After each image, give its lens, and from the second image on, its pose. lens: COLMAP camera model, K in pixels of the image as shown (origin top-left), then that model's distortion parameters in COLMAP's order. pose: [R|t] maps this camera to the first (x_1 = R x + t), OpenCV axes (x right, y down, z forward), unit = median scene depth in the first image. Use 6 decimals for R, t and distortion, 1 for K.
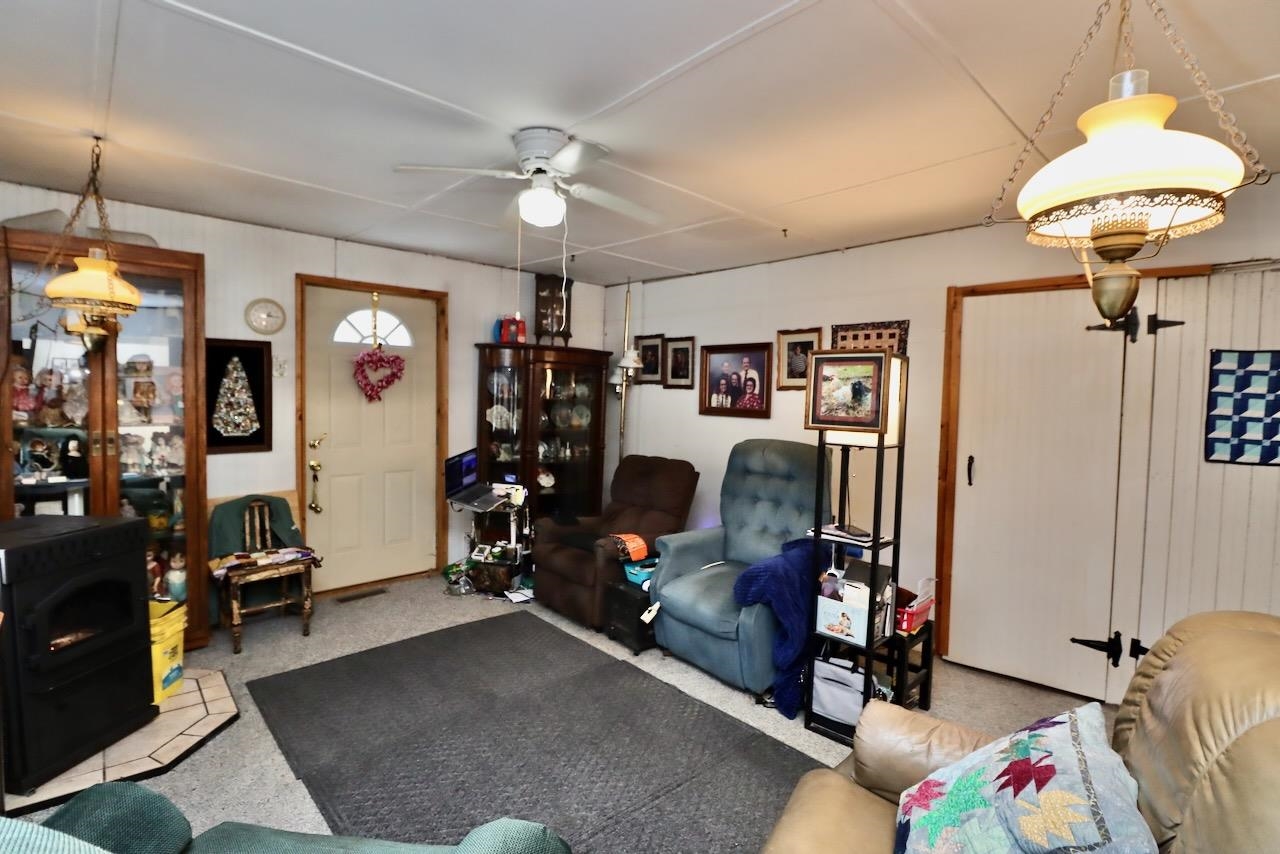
lens RADIAL K [[588.6, 0, 628.4], [0, 588.6, 425.5], [0, 0, 1]] dist [-0.001815, -0.011580]
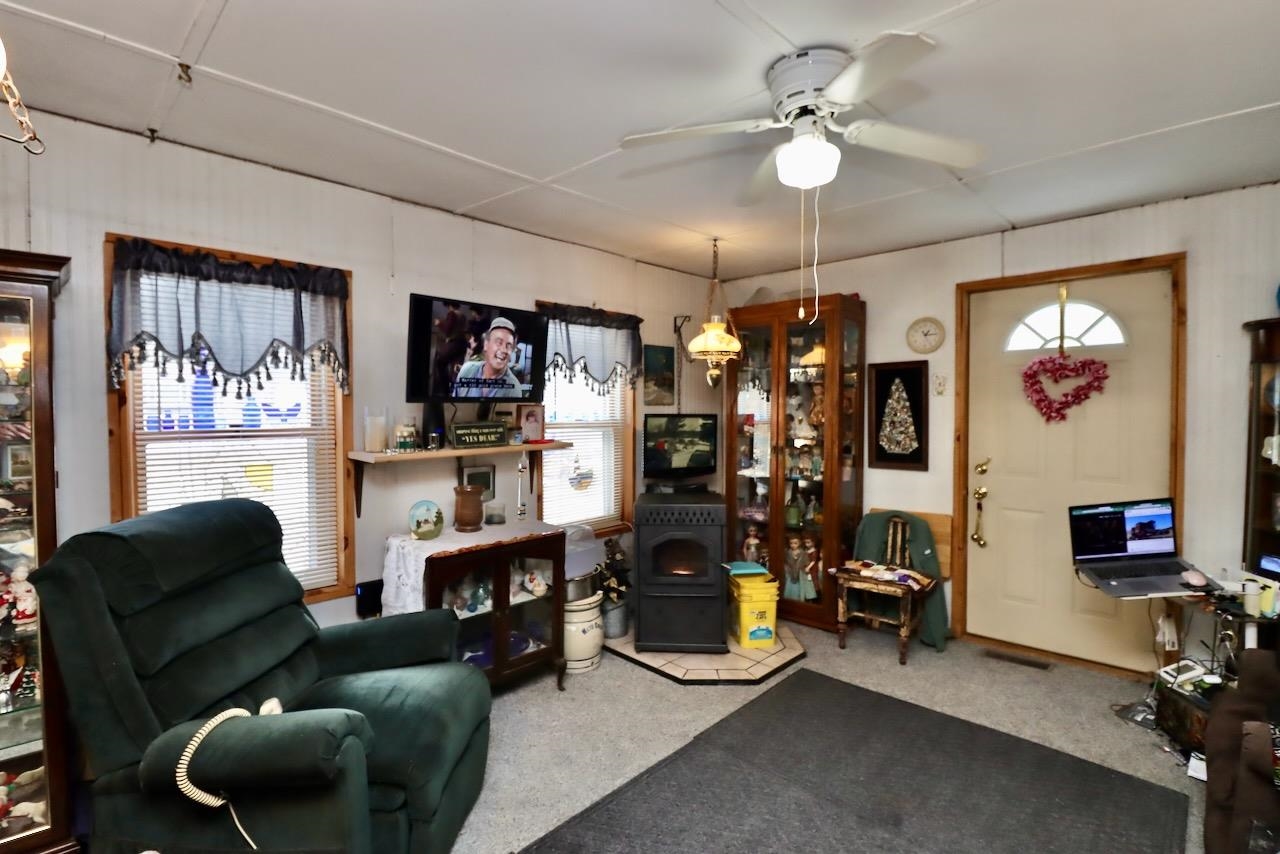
lens RADIAL K [[588.6, 0, 628.4], [0, 588.6, 425.5], [0, 0, 1]] dist [-0.001815, -0.011580]
pose [[0.055370, 0.011773, -0.998397, 0.358245], [-0.044500, 0.998966, 0.009311, -0.020141], [0.997474, 0.043913, 0.055836, 0.452449]]
